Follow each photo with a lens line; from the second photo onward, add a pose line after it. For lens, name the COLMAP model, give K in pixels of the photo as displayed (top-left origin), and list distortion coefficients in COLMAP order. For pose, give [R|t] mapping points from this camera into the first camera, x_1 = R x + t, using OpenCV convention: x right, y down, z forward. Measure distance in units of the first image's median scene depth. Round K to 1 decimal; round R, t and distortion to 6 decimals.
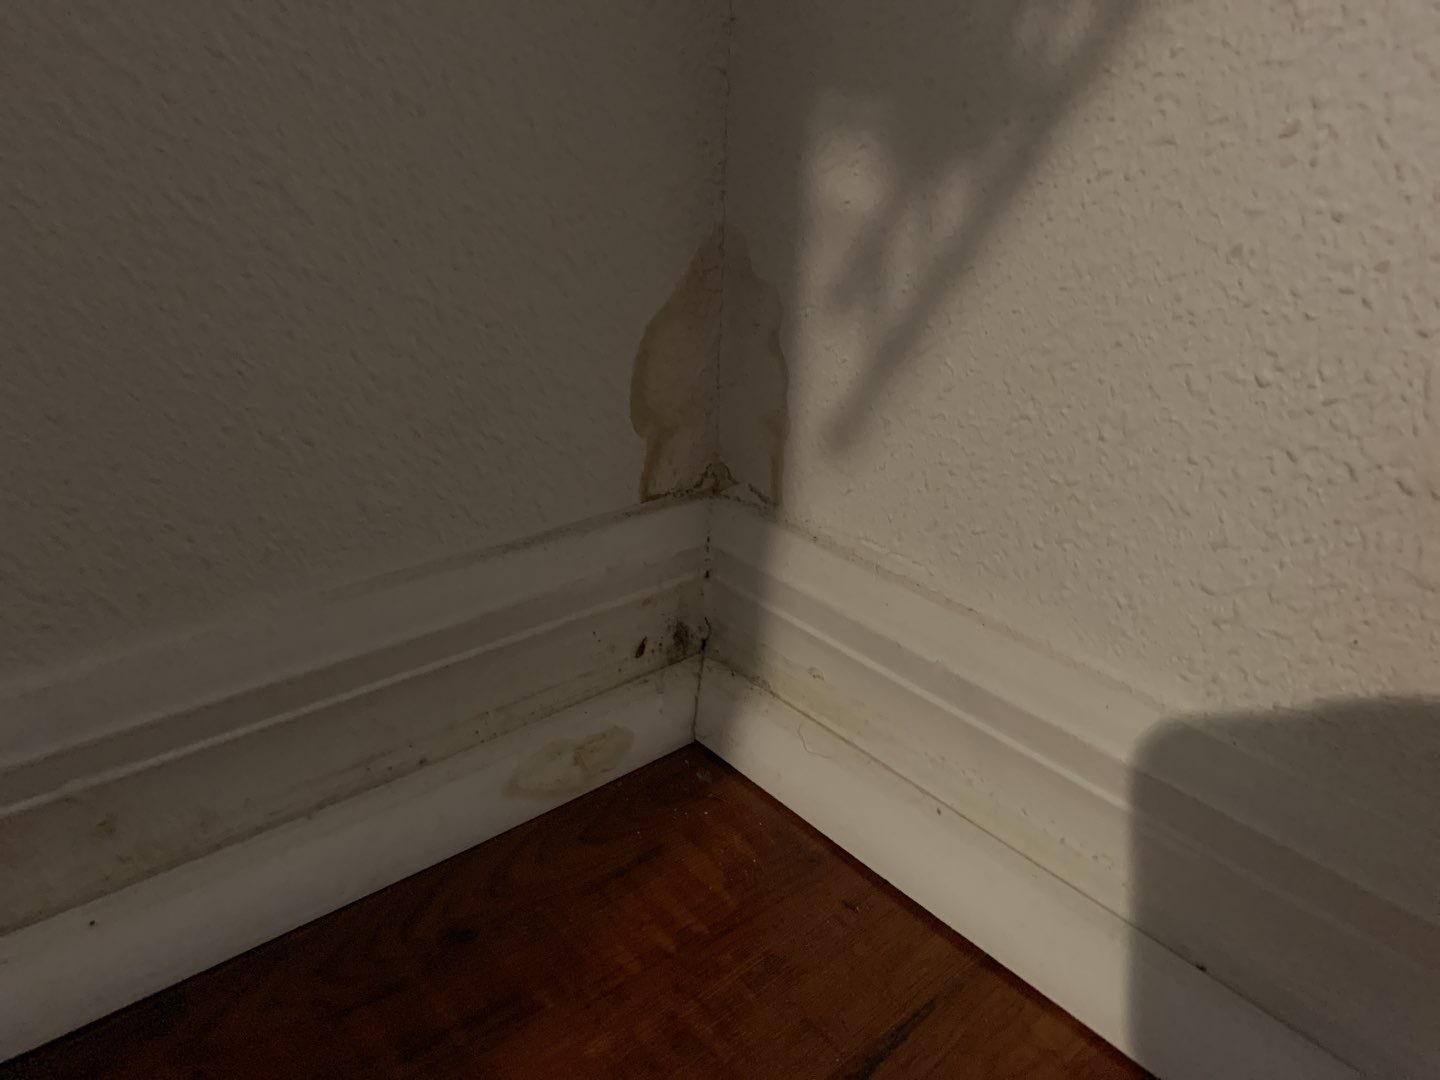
lens RADIAL K [[994.5, 0, 720.0], [0, 994.5, 540.0], [0, 0, 1]] dist [-0.052893, -0.002214]
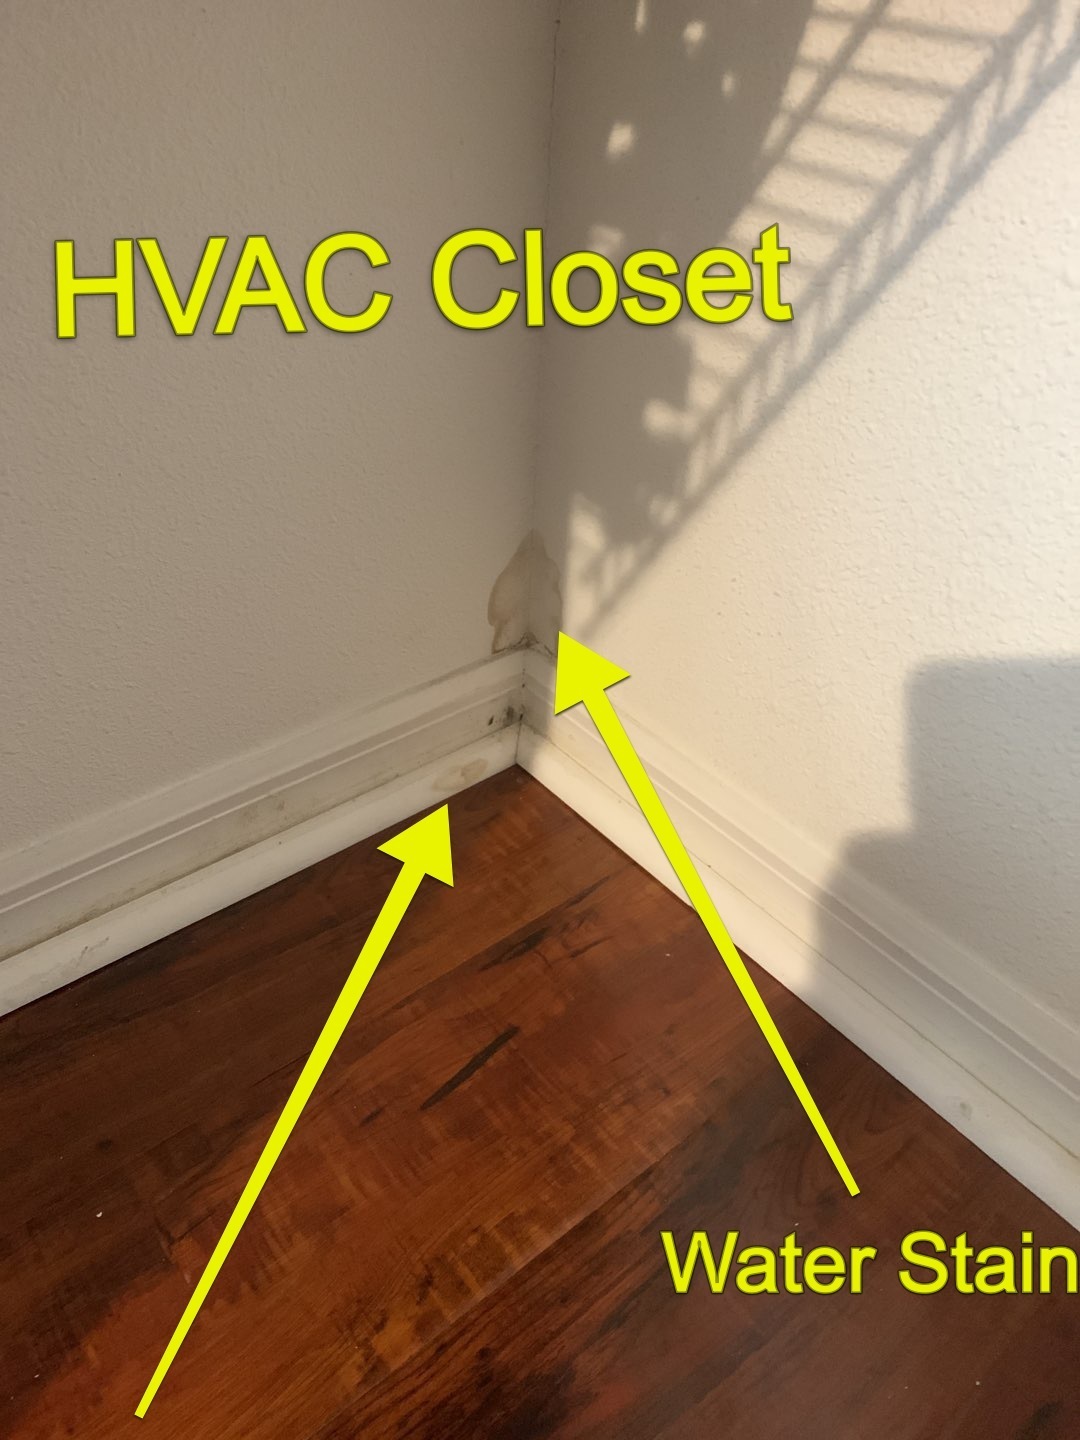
lens RADIAL K [[994.5, 0, 540.0], [0, 994.5, 720.0], [0, 0, 1]] dist [-0.052893, -0.002214]
pose [[0.999807, 0.019380, -0.003307, 0.033569], [-0.018034, 0.971033, 0.238265, -0.429868], [0.007829, -0.238159, 0.971195, -1.134219]]
